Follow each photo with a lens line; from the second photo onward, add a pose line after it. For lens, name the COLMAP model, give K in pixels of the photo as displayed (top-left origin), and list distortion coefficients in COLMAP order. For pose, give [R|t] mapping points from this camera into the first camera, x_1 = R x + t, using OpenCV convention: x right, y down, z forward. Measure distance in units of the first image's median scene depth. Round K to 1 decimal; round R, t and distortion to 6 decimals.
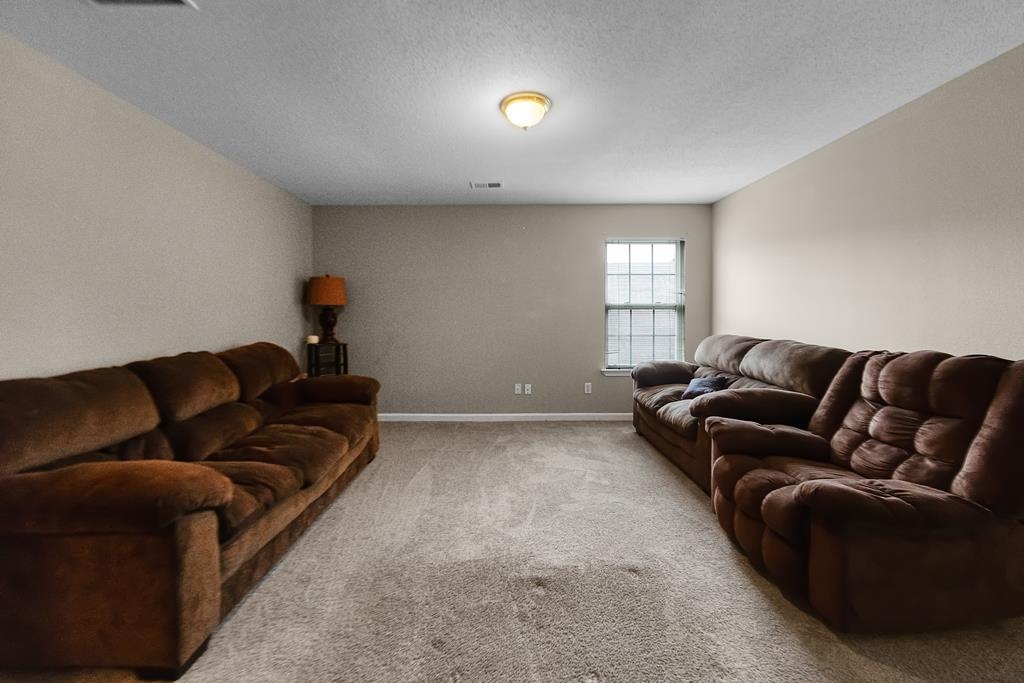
lens RADIAL K [[403.6, 0, 512.1], [0, 403.6, 318.3], [0, 0, 1]] dist [0.000373, 0.000013]
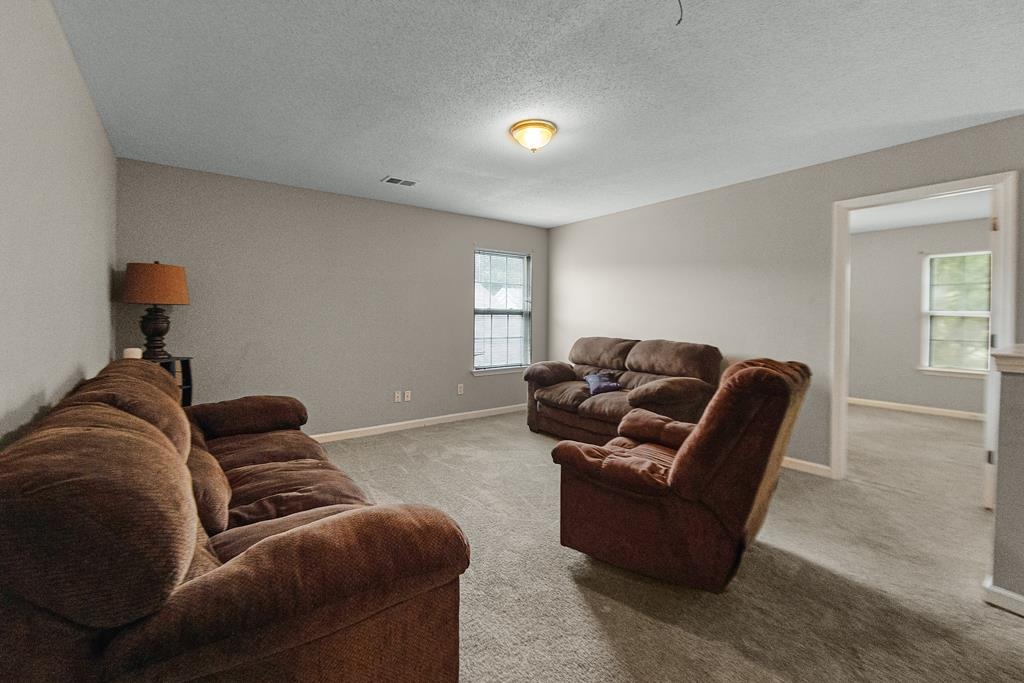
lens RADIAL K [[407.3, 0, 510.1], [0, 407.3, 332.9], [0, 0, 1]] dist [-0.001000, 0.000055]
pose [[0.833332, -0.012881, 0.552622, -0.323817], [-0.007780, 0.999356, 0.035026, -0.012715], [-0.552718, -0.033487, 0.832696, 0.056280]]
